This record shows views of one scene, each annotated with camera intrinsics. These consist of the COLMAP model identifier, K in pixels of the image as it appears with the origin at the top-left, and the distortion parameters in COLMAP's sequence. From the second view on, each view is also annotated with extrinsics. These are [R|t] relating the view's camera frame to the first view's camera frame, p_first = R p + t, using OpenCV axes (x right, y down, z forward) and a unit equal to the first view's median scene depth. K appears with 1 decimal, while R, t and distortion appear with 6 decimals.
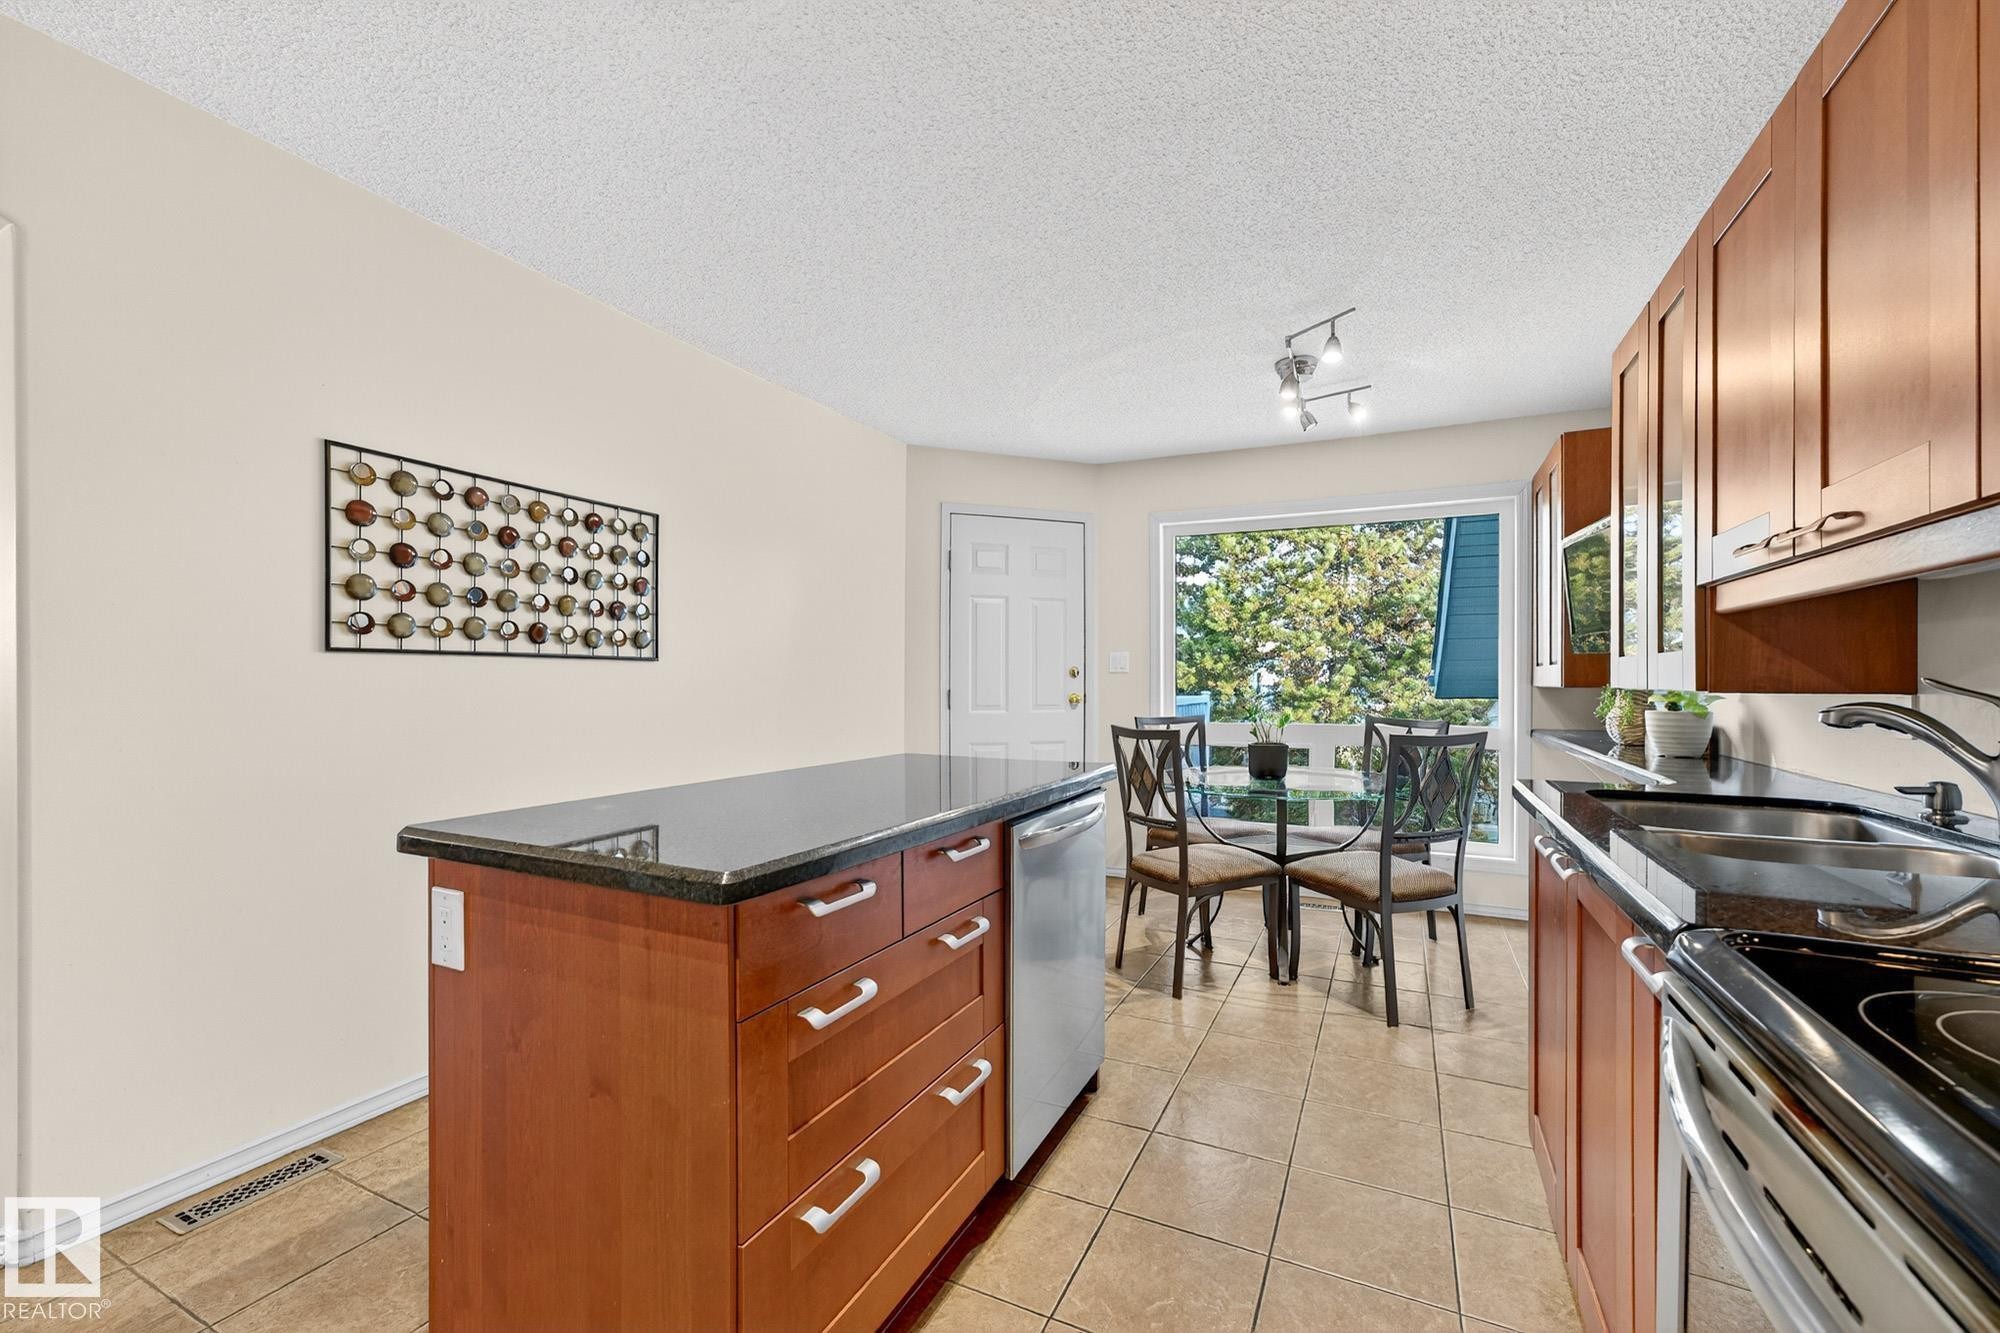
lens RADIAL K [[794.3, 0, 1006.7], [0, 794.3, 687.8], [0, 0, 1]] dist [-0.010305, 0.000718]
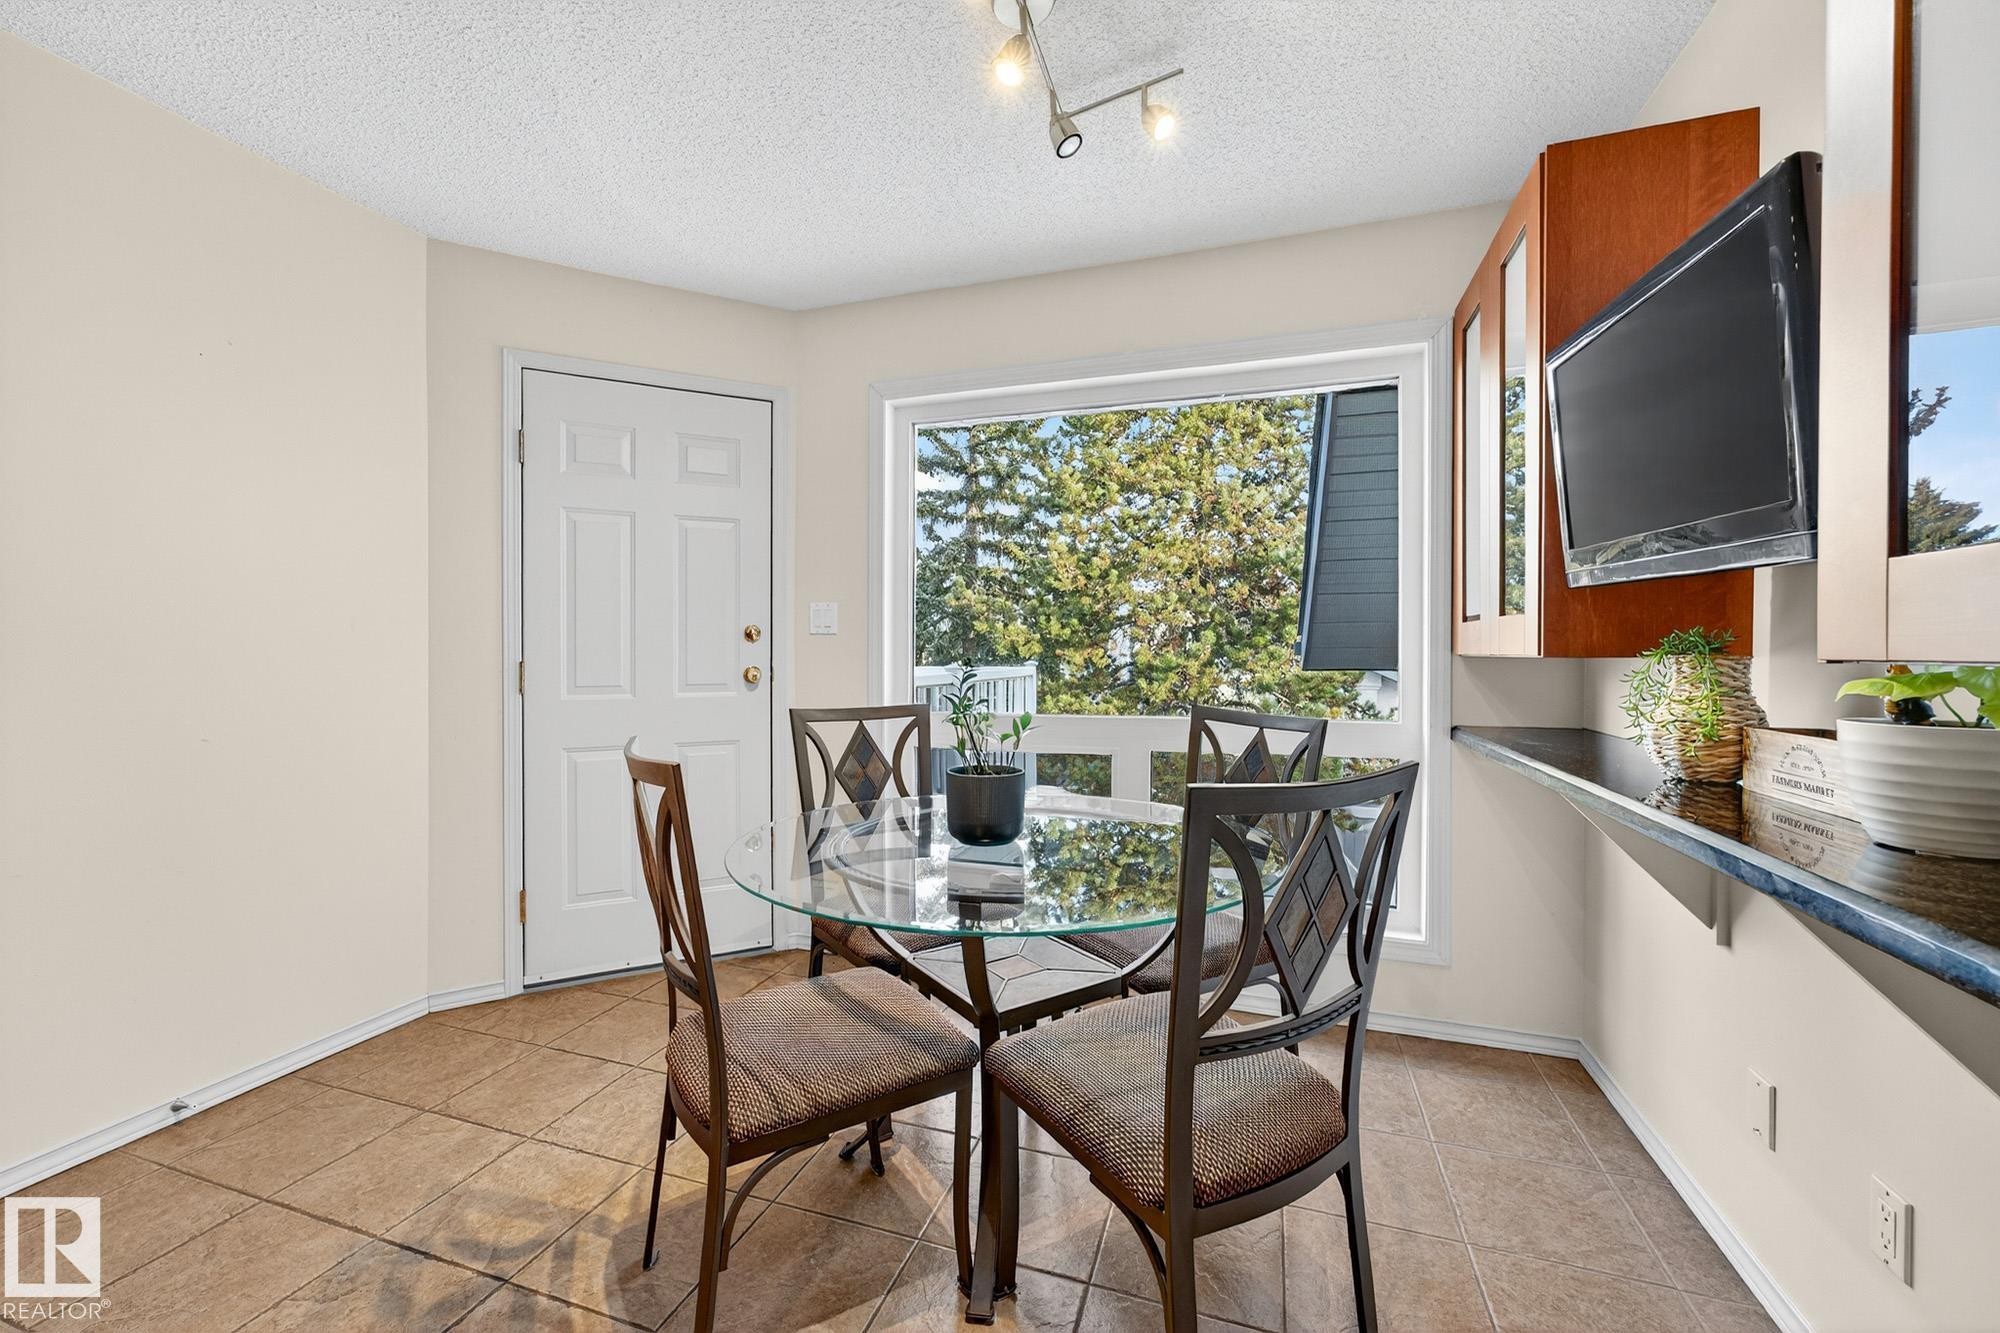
lens RADIAL K [[794.3, 0, 996.5], [0, 794.3, 650.4], [0, 0, 1]] dist [-0.010305, 0.000718]
pose [[0.991844, 0.001098, 0.127452, 0.085396], [-0.000082, 0.999968, -0.007980, -0.000325], [-0.127457, 0.007904, 0.991813, 0.157497]]
